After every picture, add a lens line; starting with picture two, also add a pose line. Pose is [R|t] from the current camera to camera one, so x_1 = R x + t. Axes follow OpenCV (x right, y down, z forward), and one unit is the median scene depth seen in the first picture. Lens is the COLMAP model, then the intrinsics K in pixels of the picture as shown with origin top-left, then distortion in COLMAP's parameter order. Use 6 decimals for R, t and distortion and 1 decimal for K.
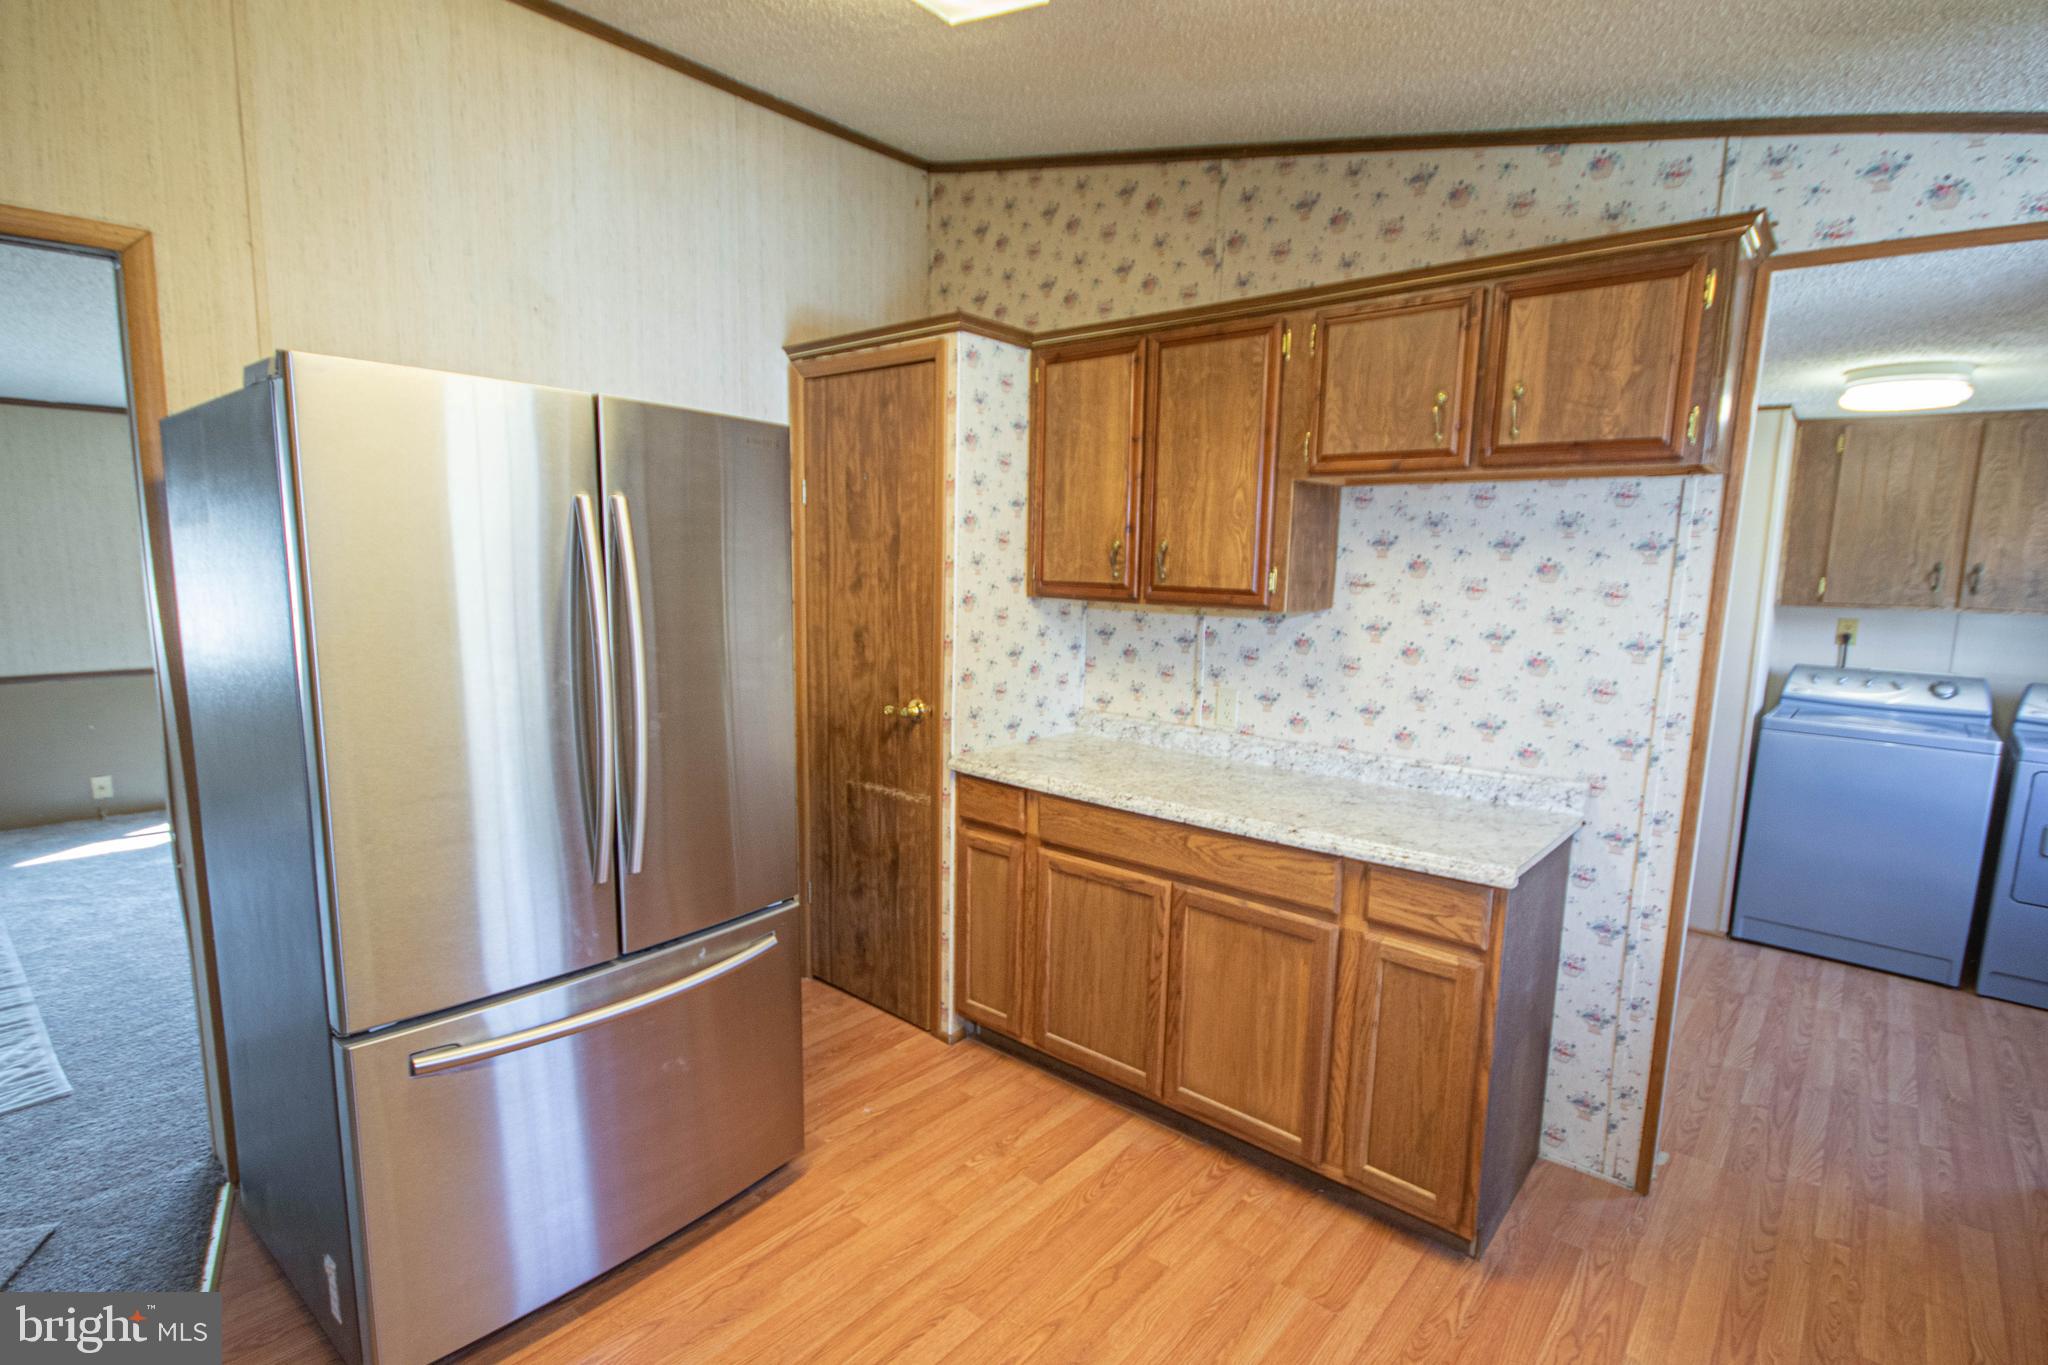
lens RADIAL K [[951.6, 0, 1057.6], [0, 951.6, 707.0], [0, 0, 1]] dist [0.010385, -0.013597]
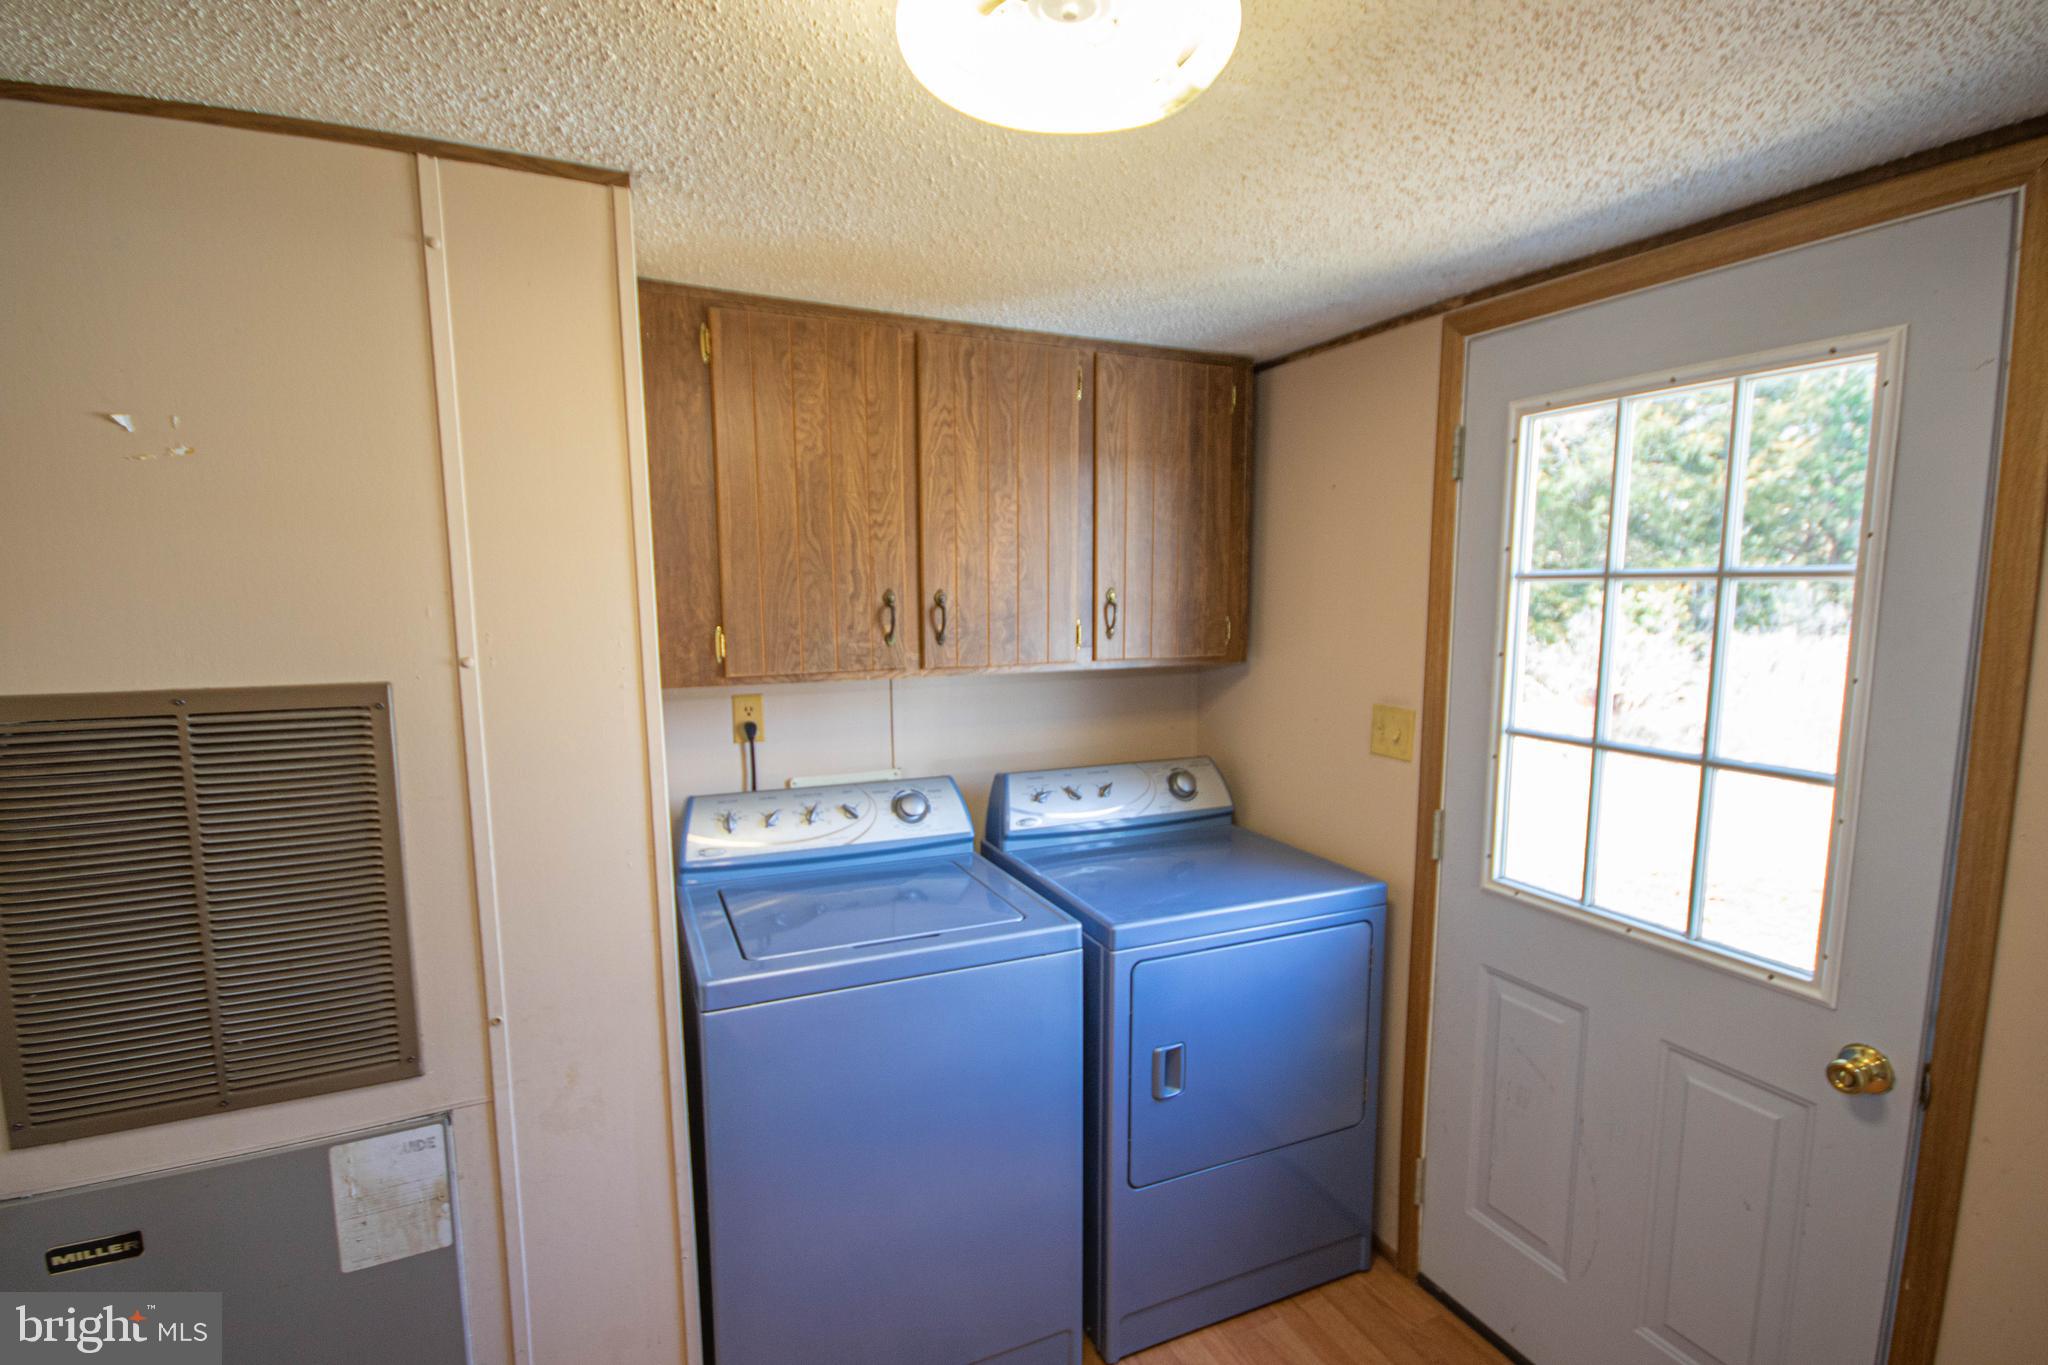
lens RADIAL K [[951.6, 0, 1017.9], [0, 951.6, 714.2], [0, 0, 1]] dist [0.010385, -0.013597]
pose [[0.421450, -0.139816, 0.896009, 0.711122], [0.152565, 0.984892, 0.081925, -0.178813], [-0.893926, 0.102173, 0.436414, 1.090994]]
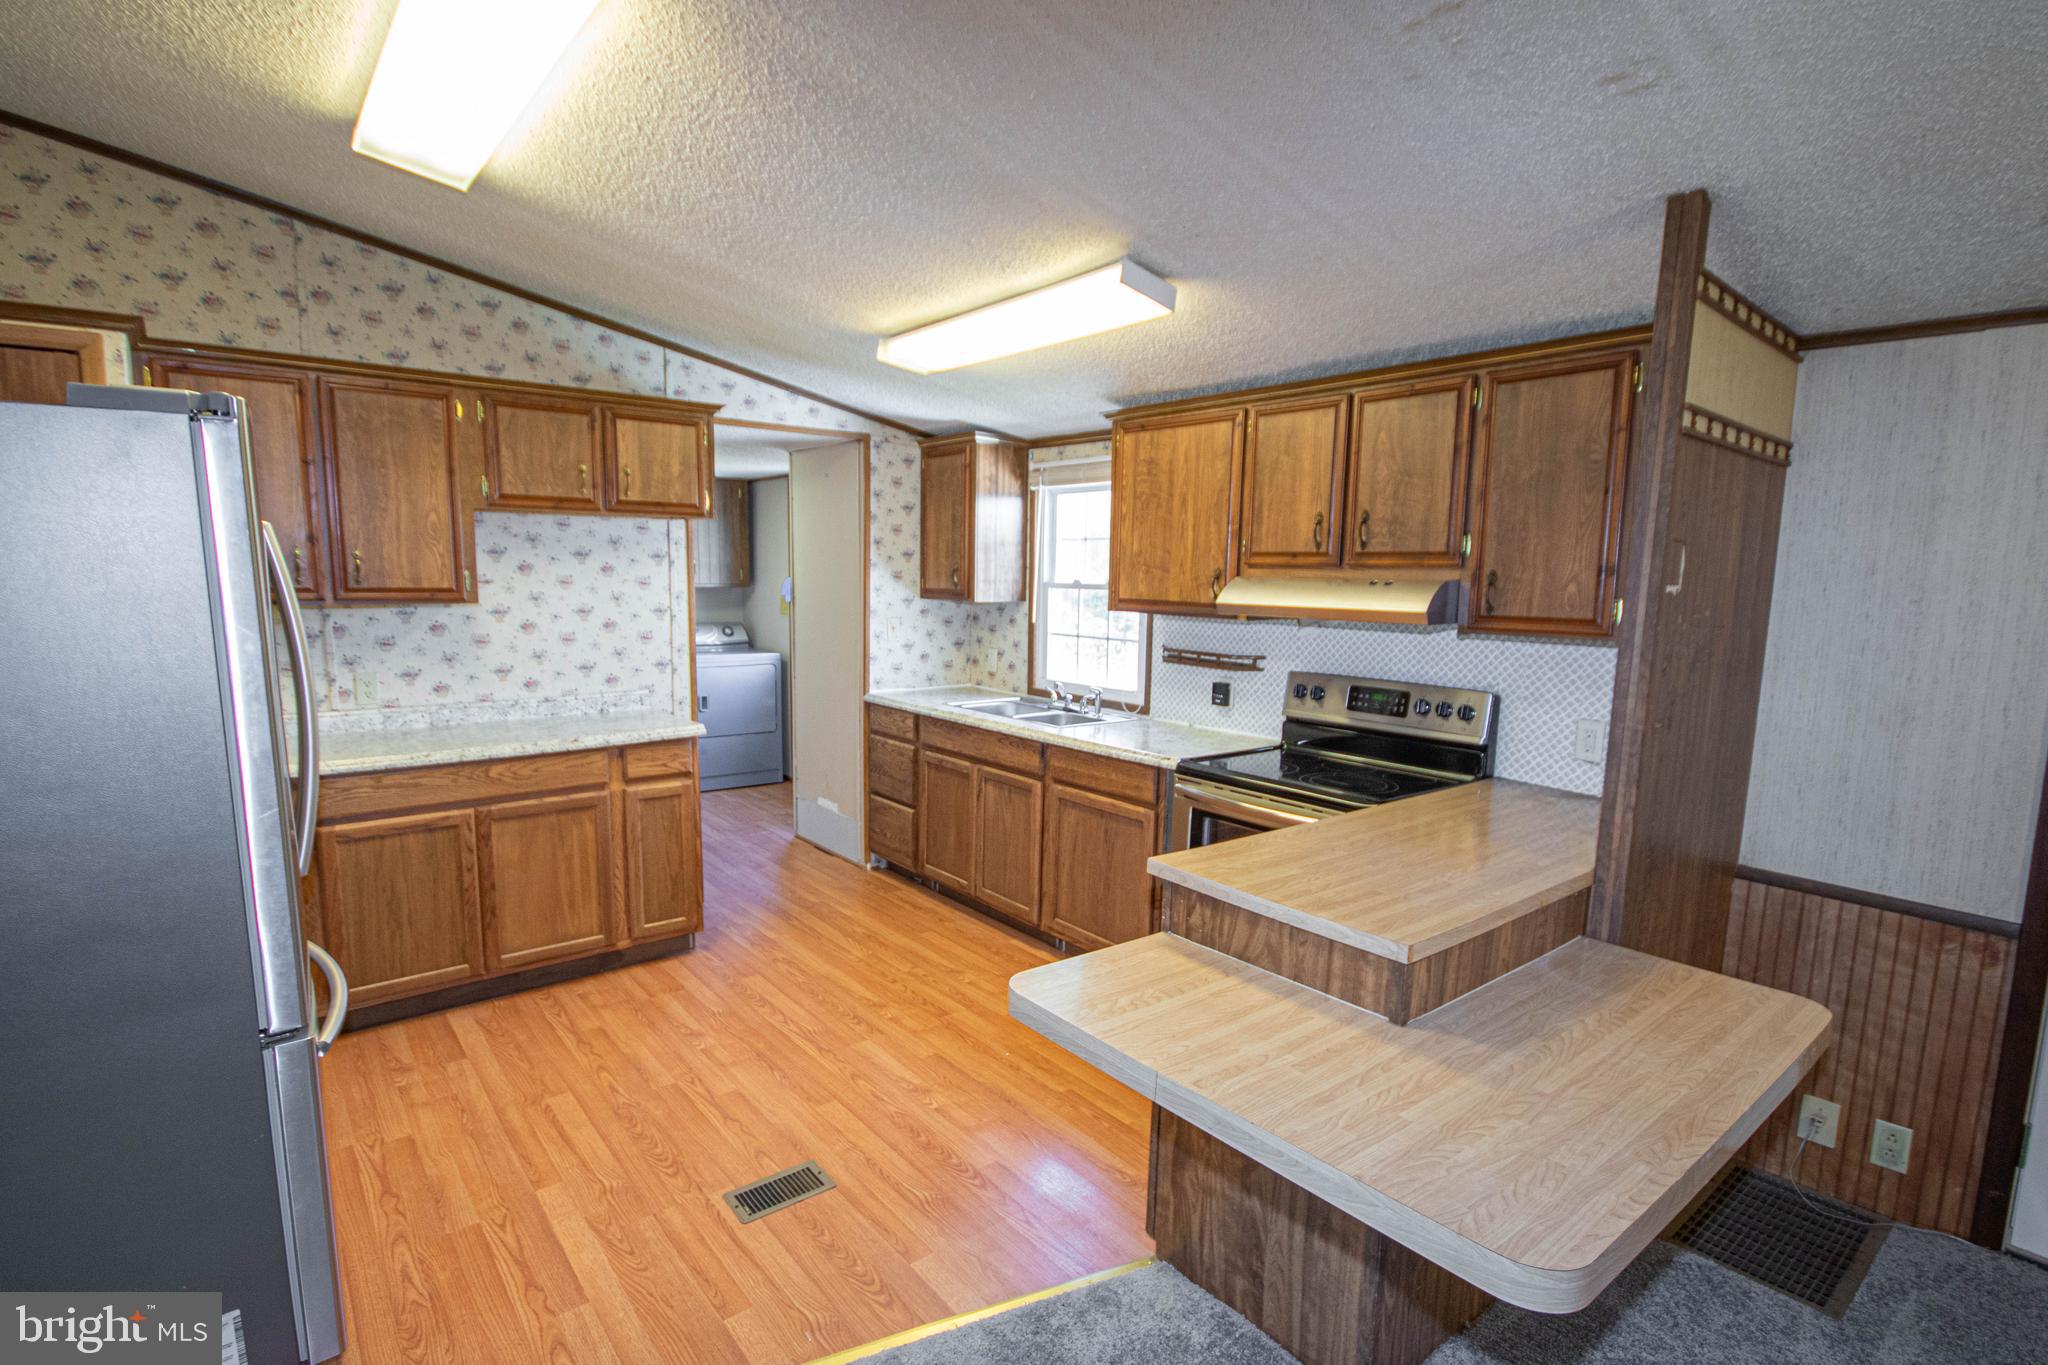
lens RADIAL K [[996.9, 0, 1032.3], [0, 996.9, 706.4], [0, 0, 1]] dist [-0.007657, 0.002656]
pose [[0.181619, -0.152262, 0.971510, -1.040855], [0.141032, 0.981760, 0.127503, -0.023004], [-0.973203, 0.113857, 0.199780, -0.052476]]
